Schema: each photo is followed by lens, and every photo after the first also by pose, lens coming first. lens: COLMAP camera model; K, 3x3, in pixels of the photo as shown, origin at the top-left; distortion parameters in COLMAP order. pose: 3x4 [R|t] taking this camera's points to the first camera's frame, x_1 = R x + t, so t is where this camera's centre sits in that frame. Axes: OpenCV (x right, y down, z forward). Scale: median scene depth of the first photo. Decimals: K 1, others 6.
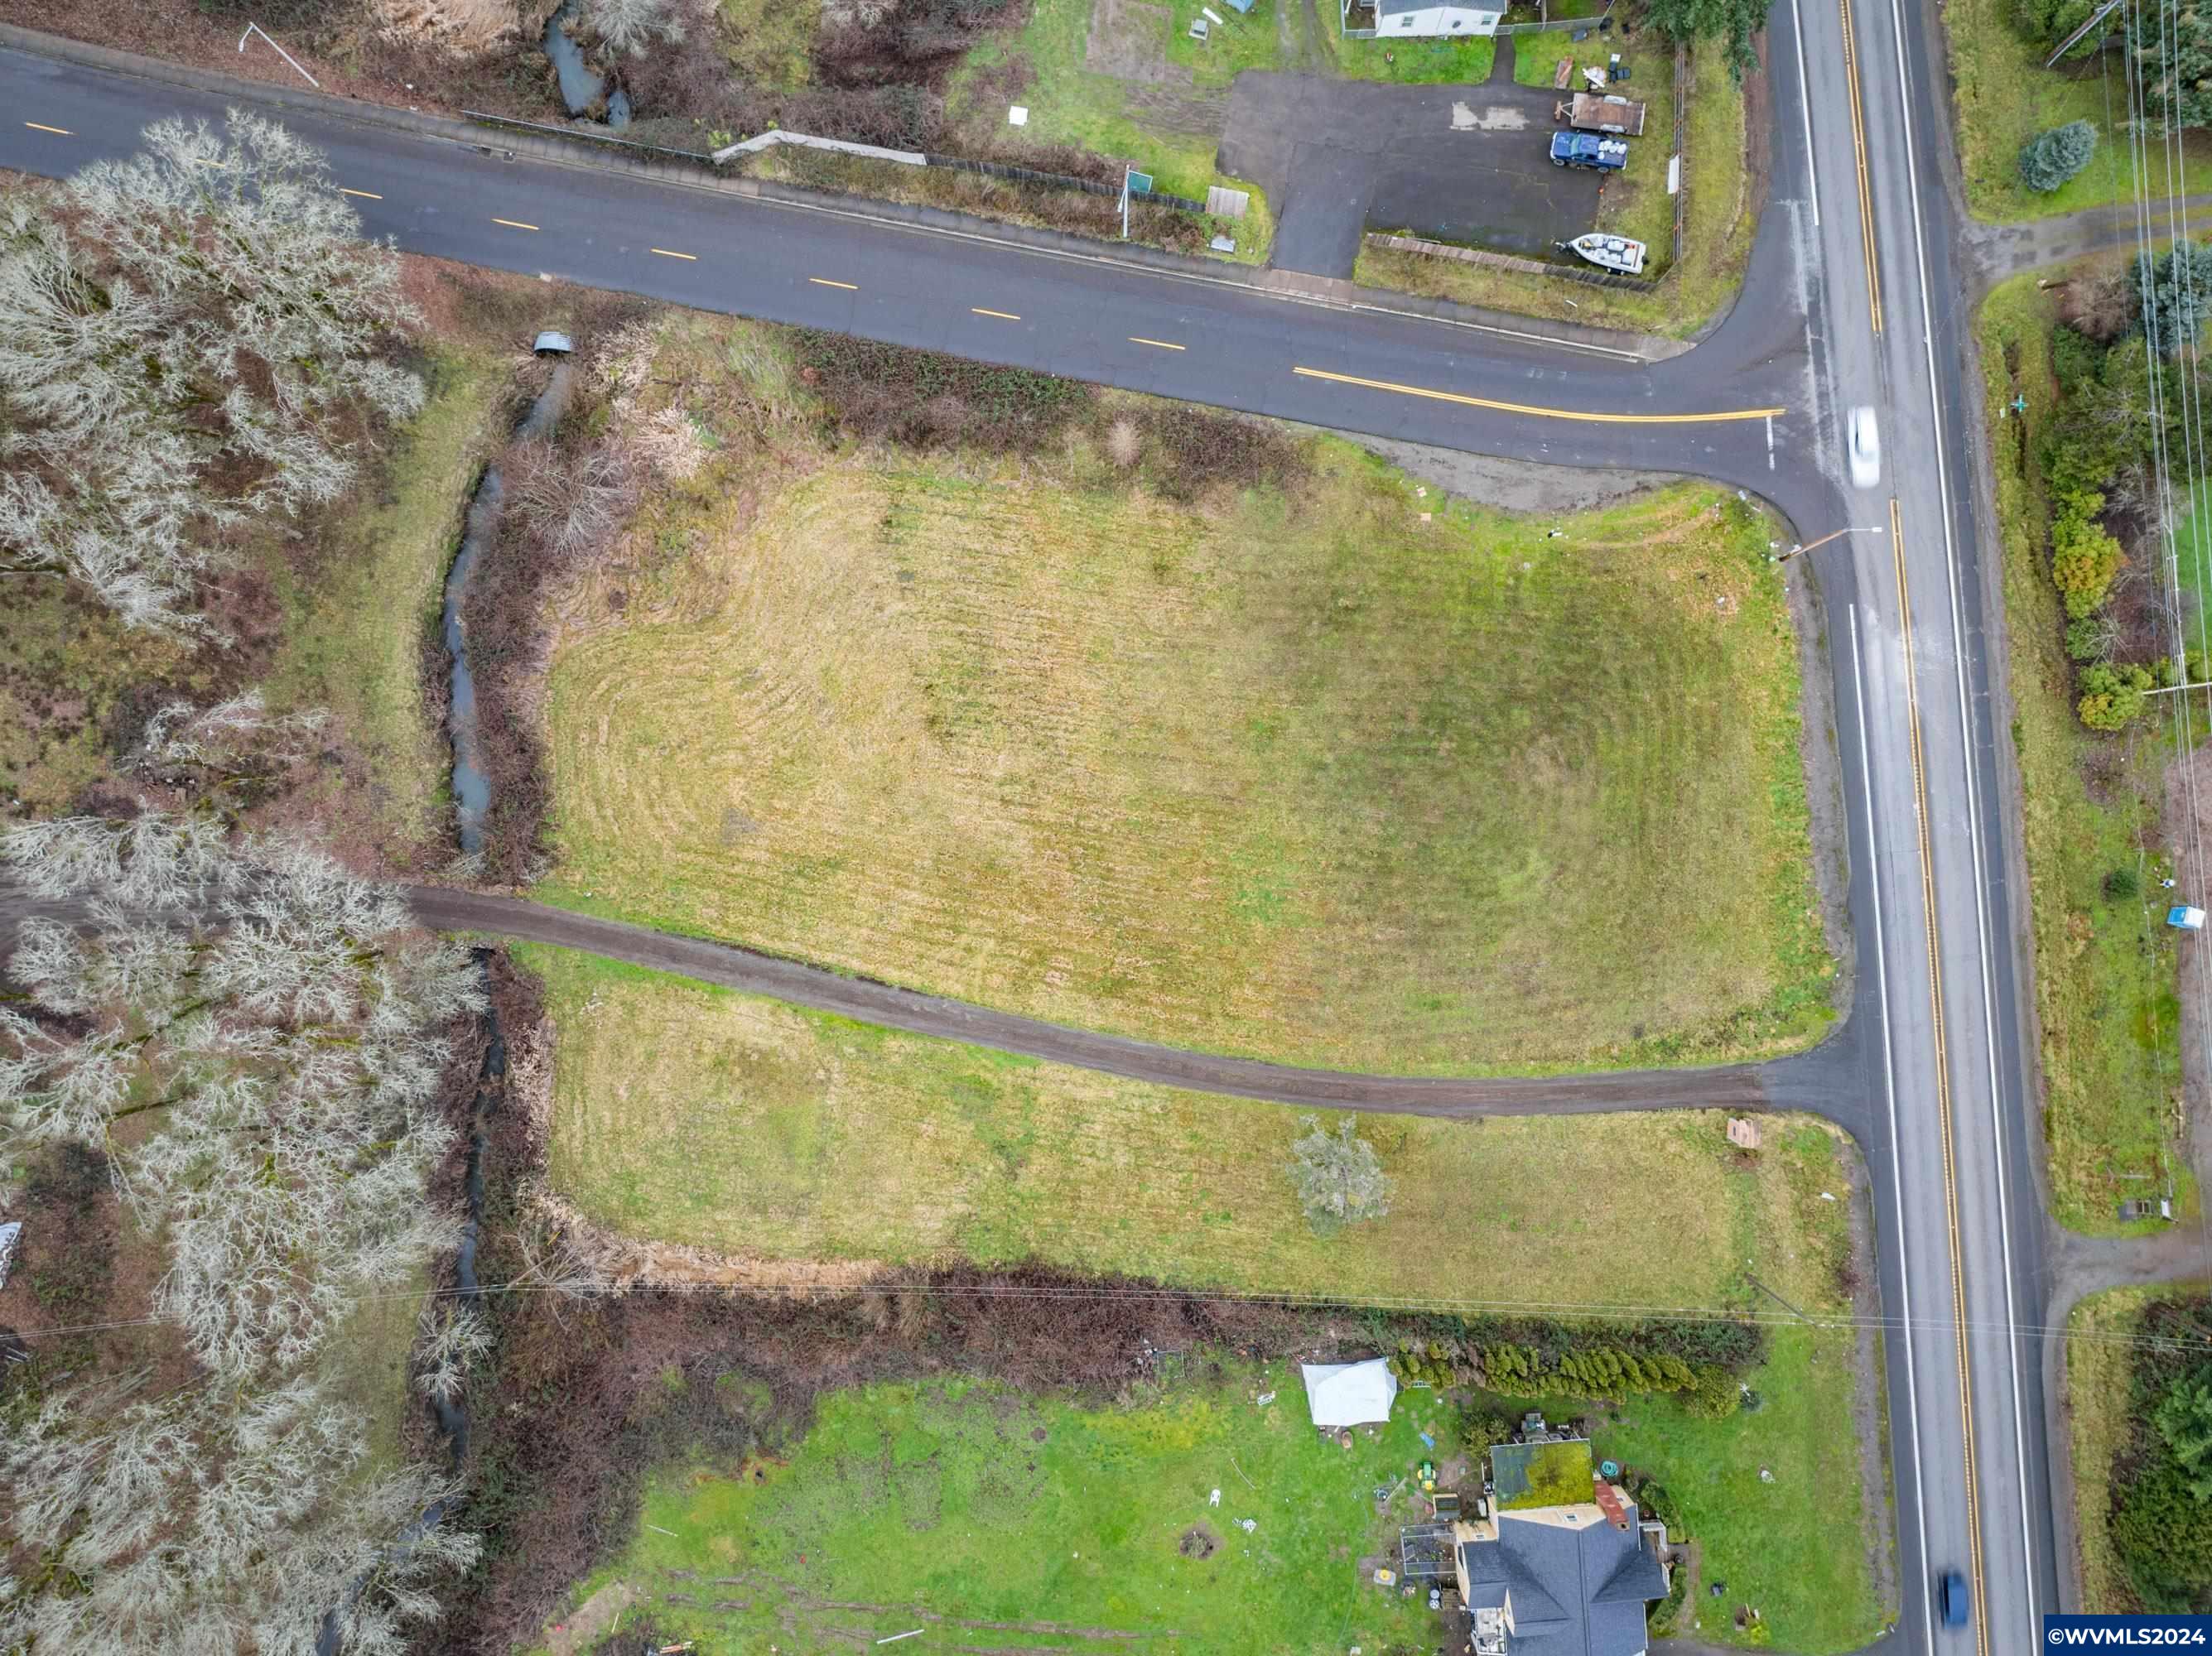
lens RADIAL K [[1554.3, 0, 1106.0], [0, 1554.3, 828.0], [0, 0, 1]] dist [-0.036050, -0.002134]
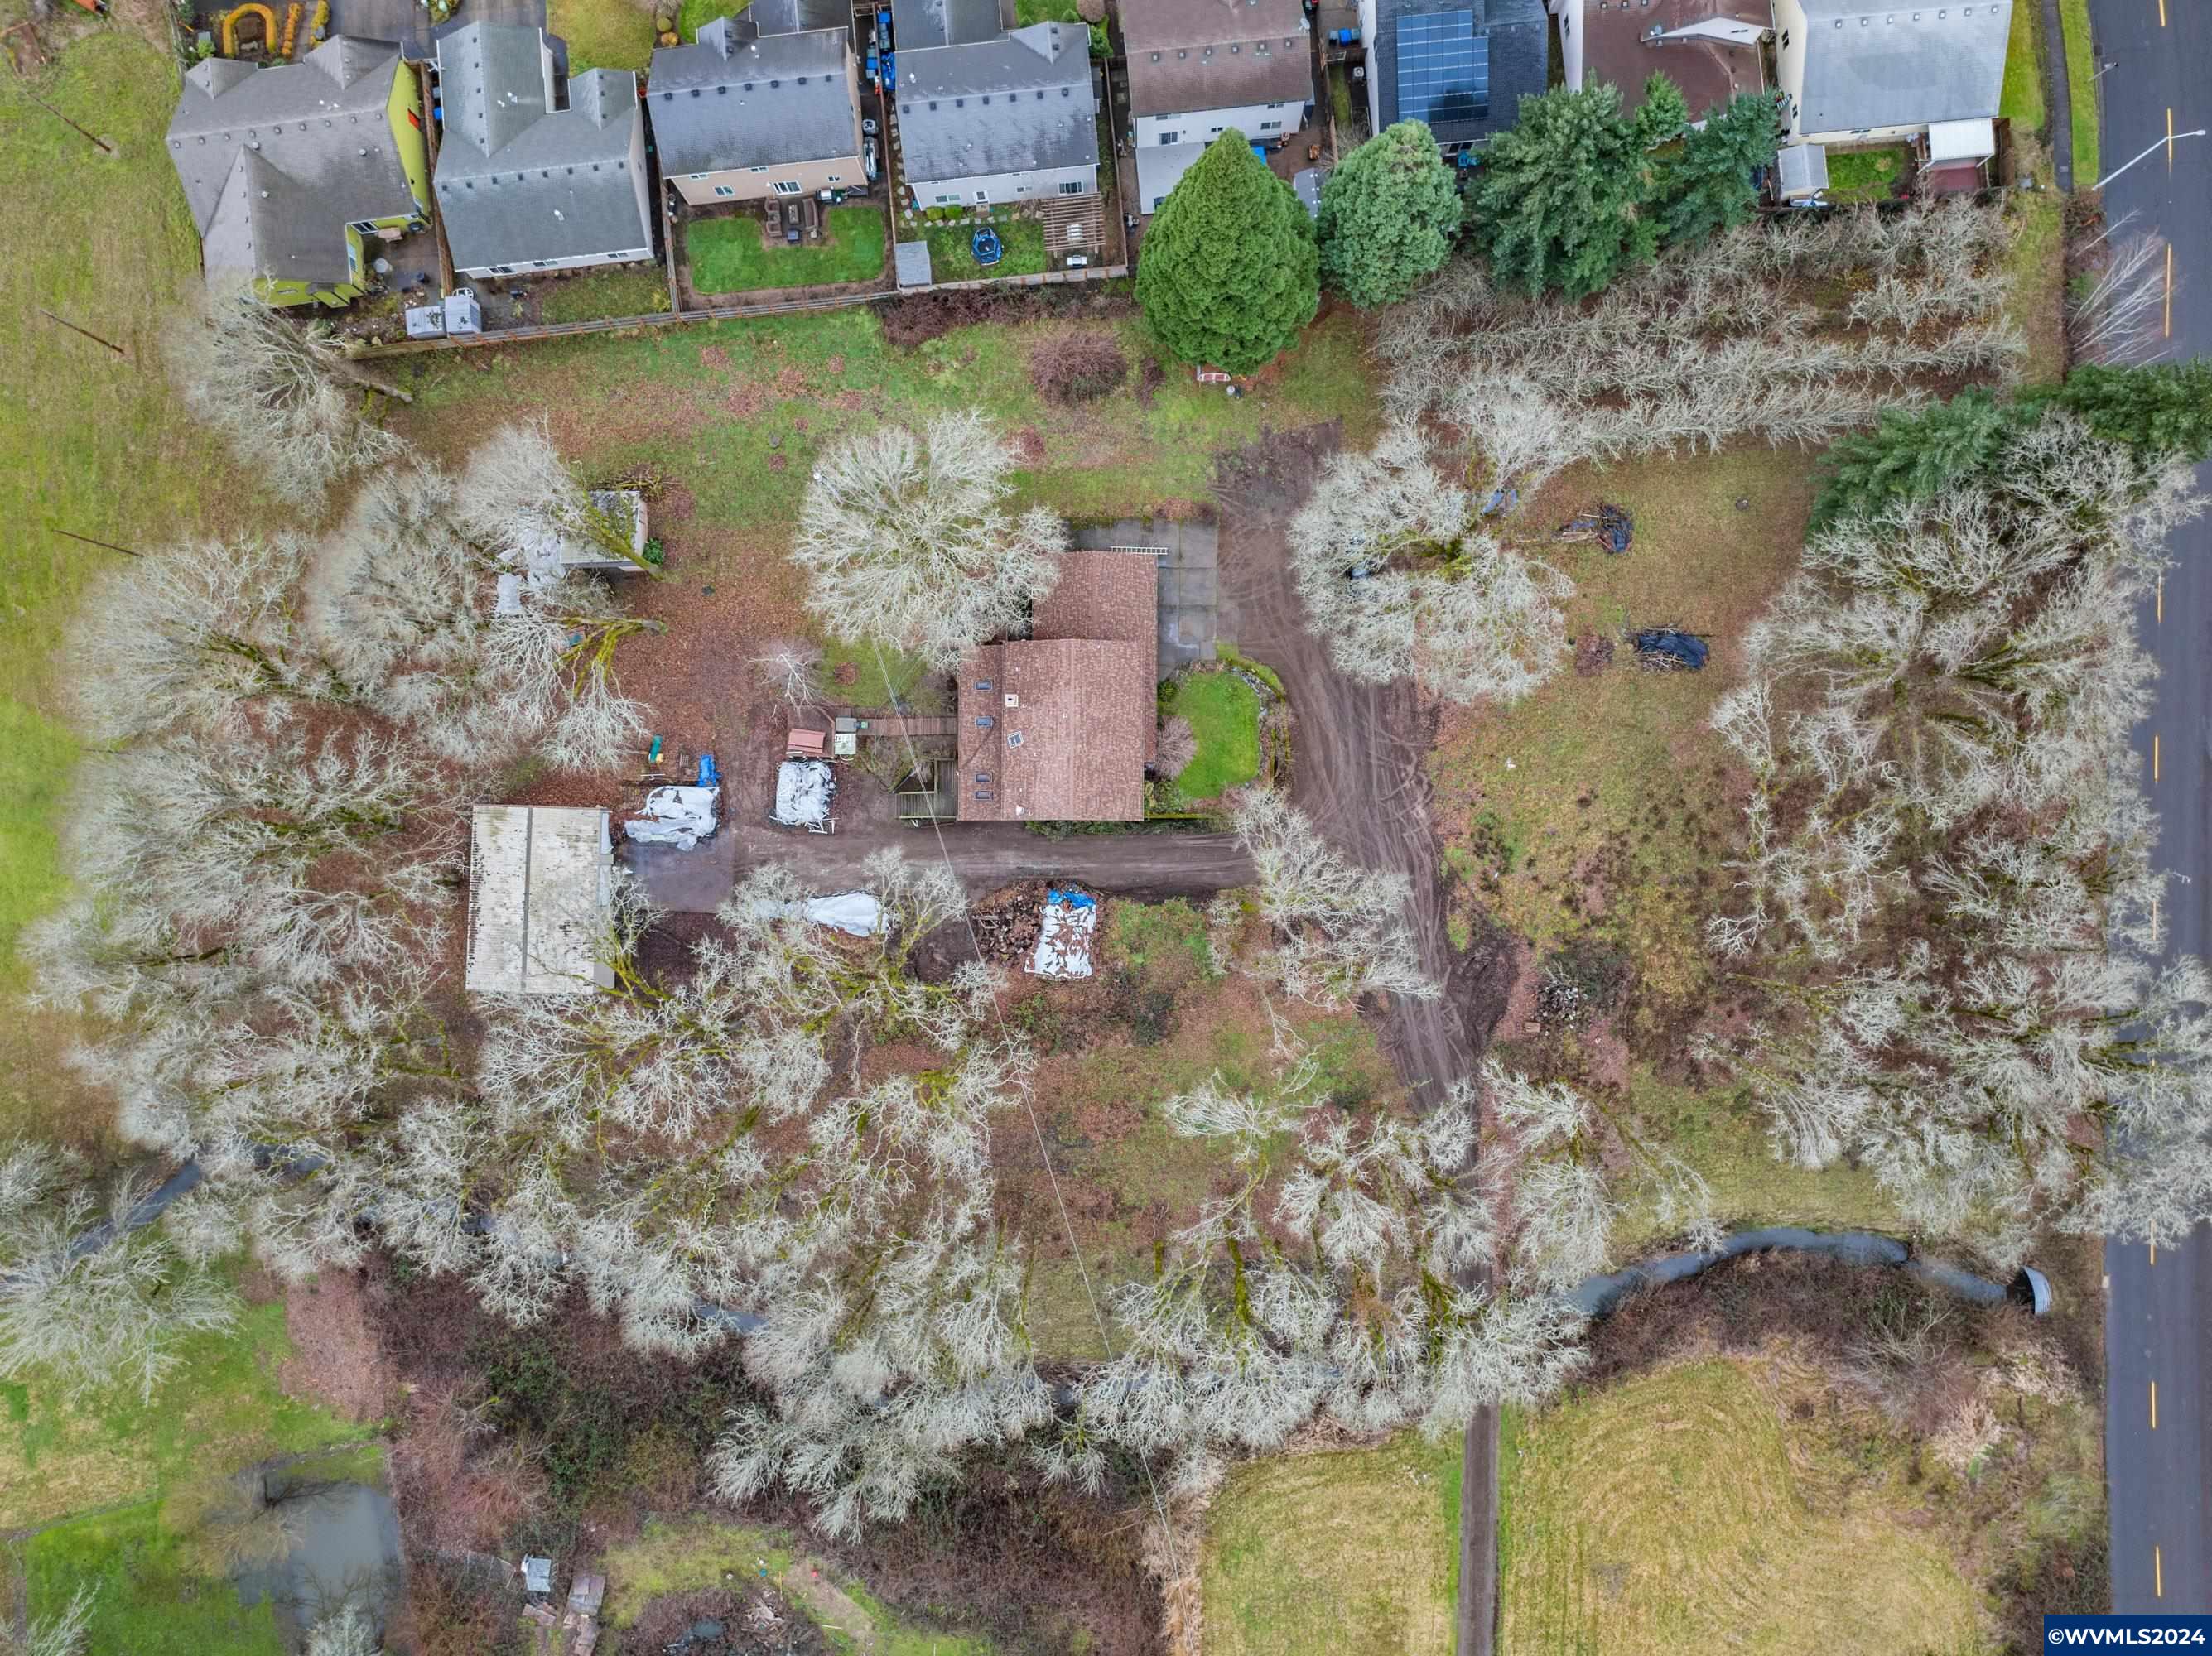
lens RADIAL K [[1557.0, 0, 1106.0], [0, 1557.0, 828.0], [0, 0, 1]] dist [-0.053714, 0.026830]
pose [[0.203573, 0.979052, -0.003898, -0.805441], [-0.978540, 0.203593, 0.031753, 0.197995], [0.031881, -0.002650, 0.999488, -0.023298]]
